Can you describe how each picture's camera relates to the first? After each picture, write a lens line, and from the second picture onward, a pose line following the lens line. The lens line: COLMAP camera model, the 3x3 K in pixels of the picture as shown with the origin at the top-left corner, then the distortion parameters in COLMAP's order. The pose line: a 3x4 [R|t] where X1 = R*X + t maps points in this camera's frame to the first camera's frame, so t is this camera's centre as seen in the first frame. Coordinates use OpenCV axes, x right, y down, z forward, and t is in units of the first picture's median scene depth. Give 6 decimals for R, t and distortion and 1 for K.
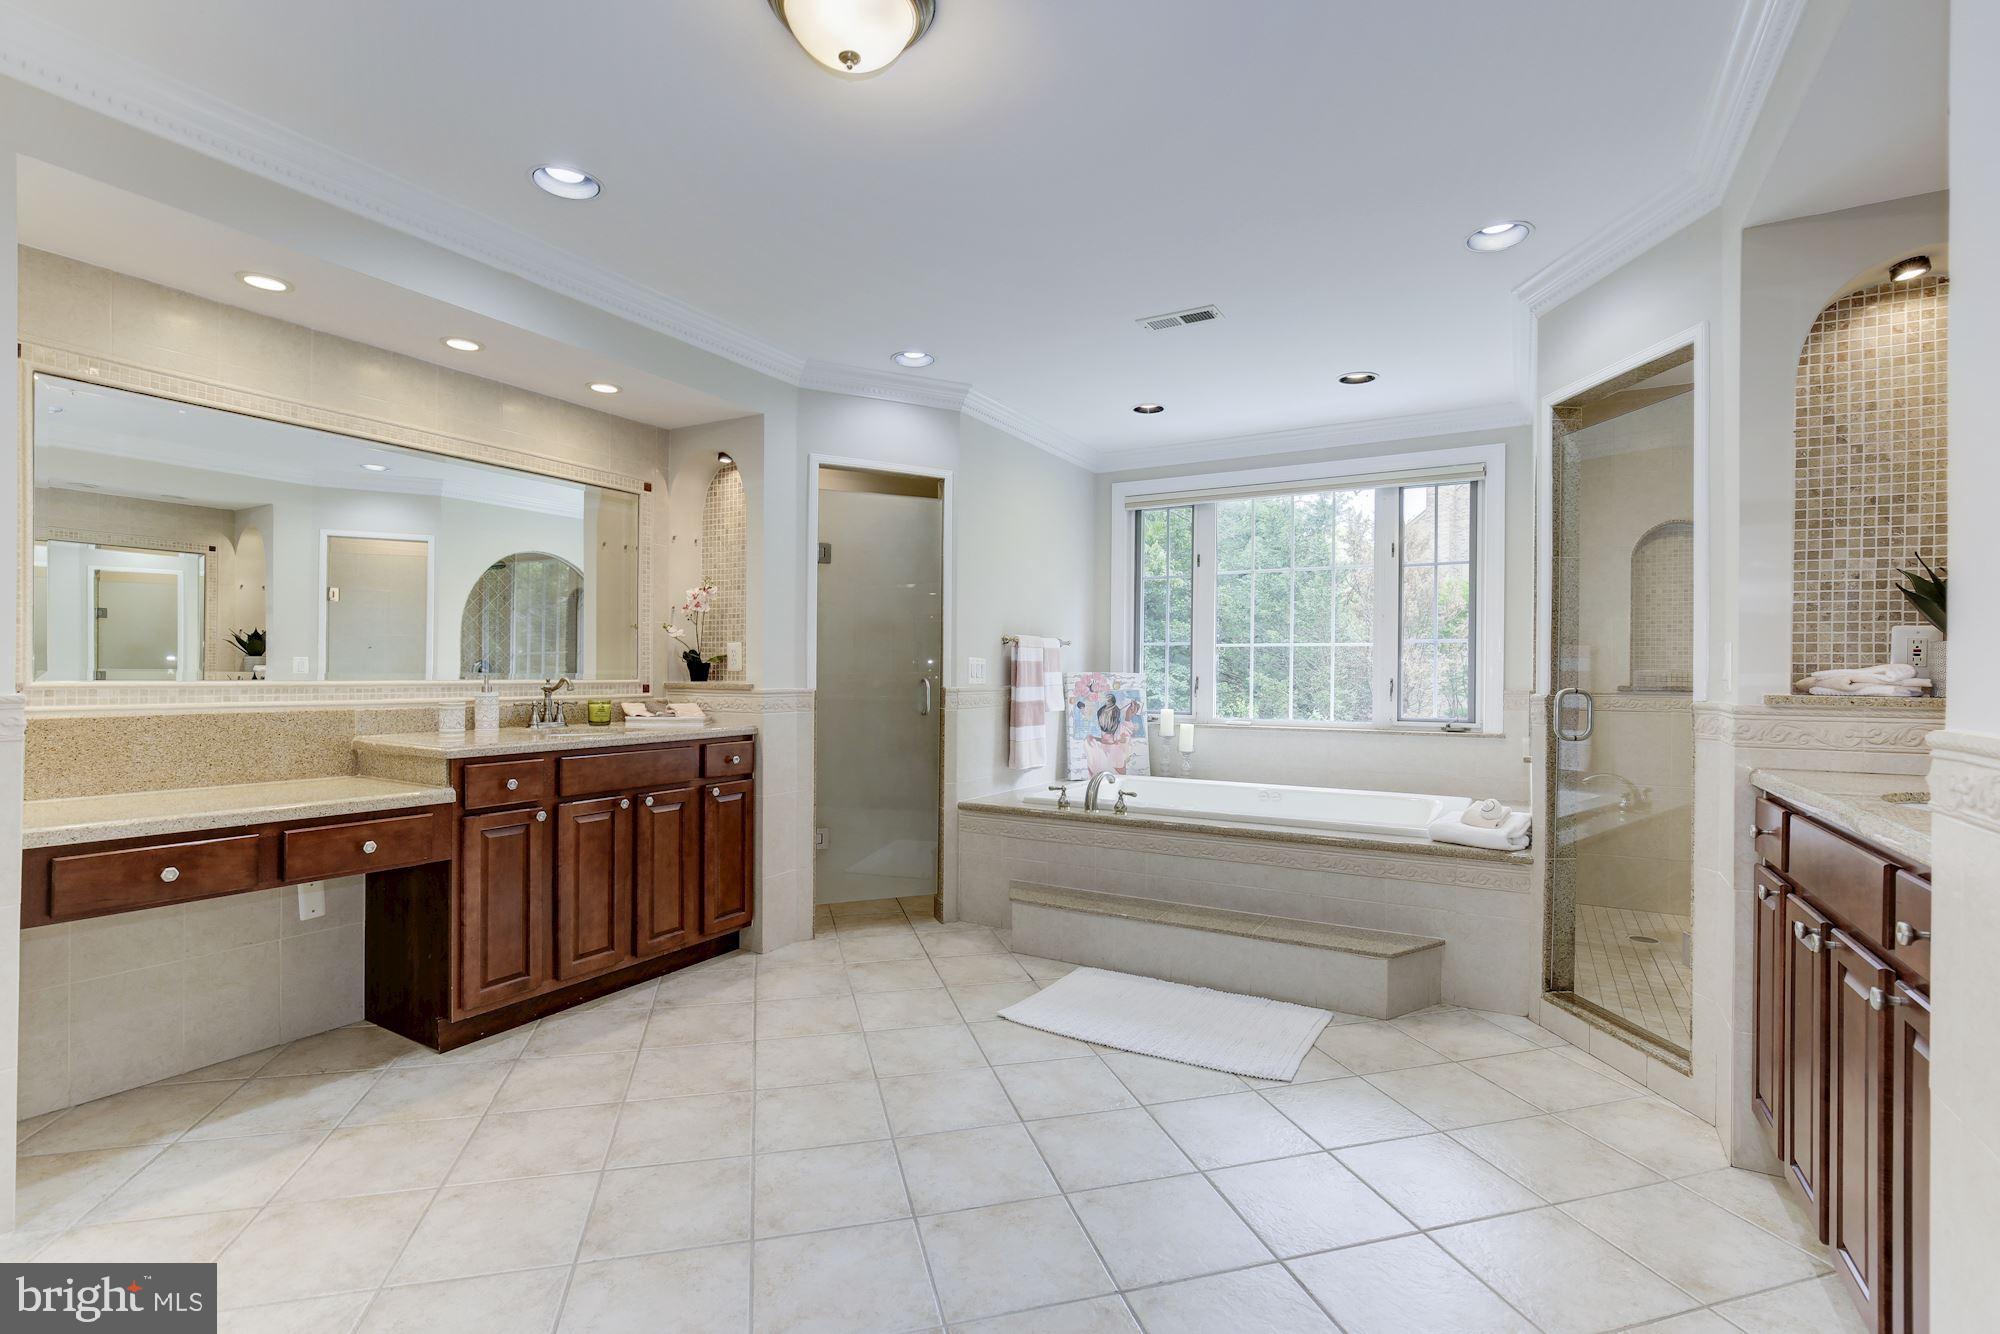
lens RADIAL K [[916.2, 0, 1008.9], [0, 916.2, 675.4], [0, 0, 1]] dist [-0.002509, 0.003462]
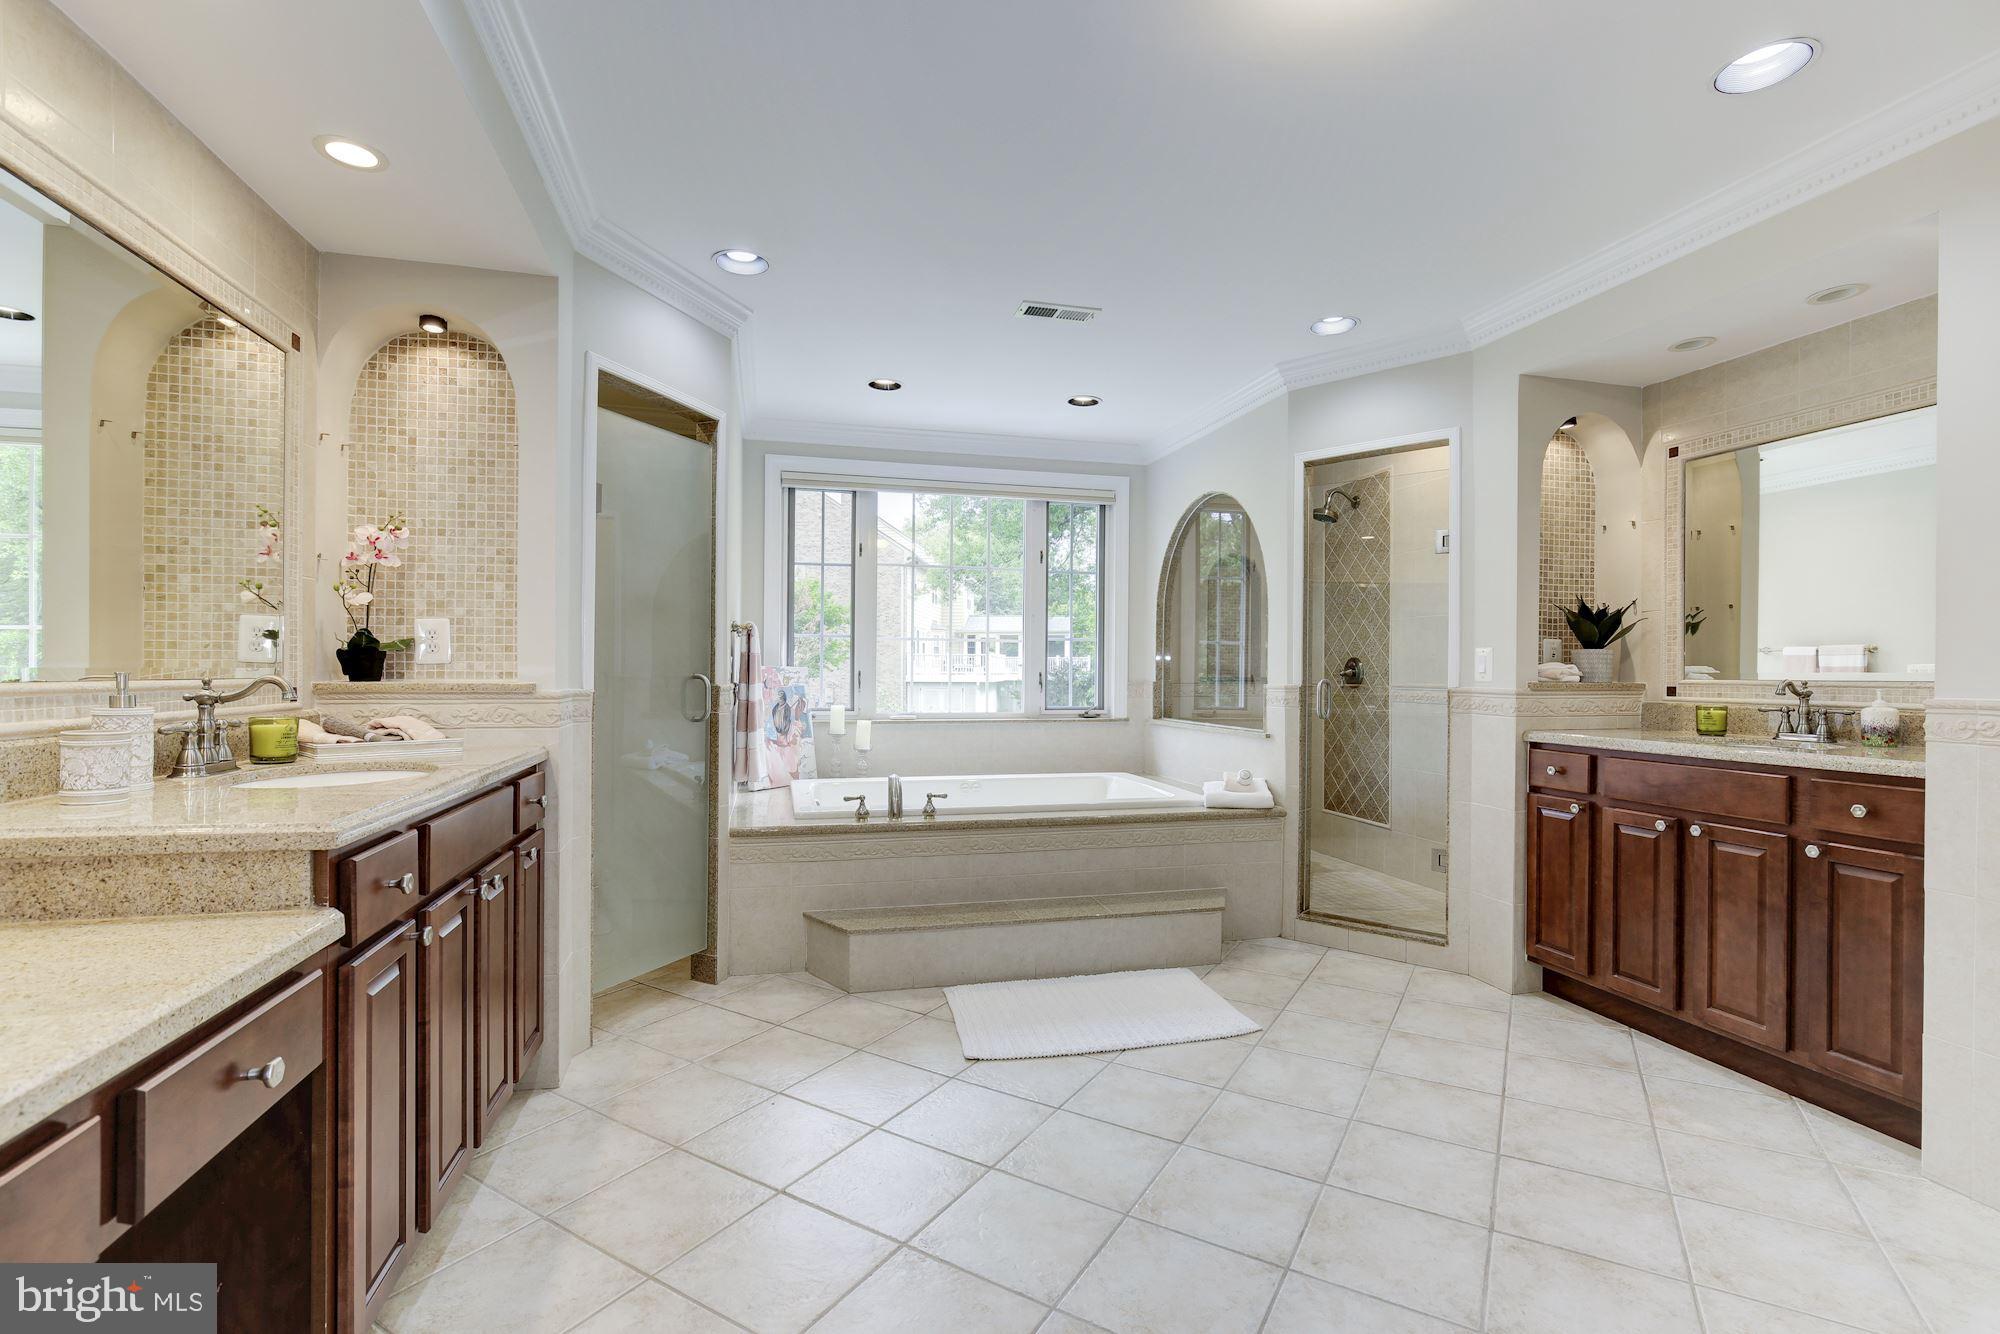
lens RADIAL K [[916.2, 0, 1008.9], [0, 916.2, 675.4], [0, 0, 1]] dist [-0.002509, 0.003462]
pose [[0.714719, -0.005947, 0.699386, -0.472851], [0.000352, 0.999967, 0.008144, -0.001937], [-0.699412, -0.005575, 0.714697, 0.277645]]
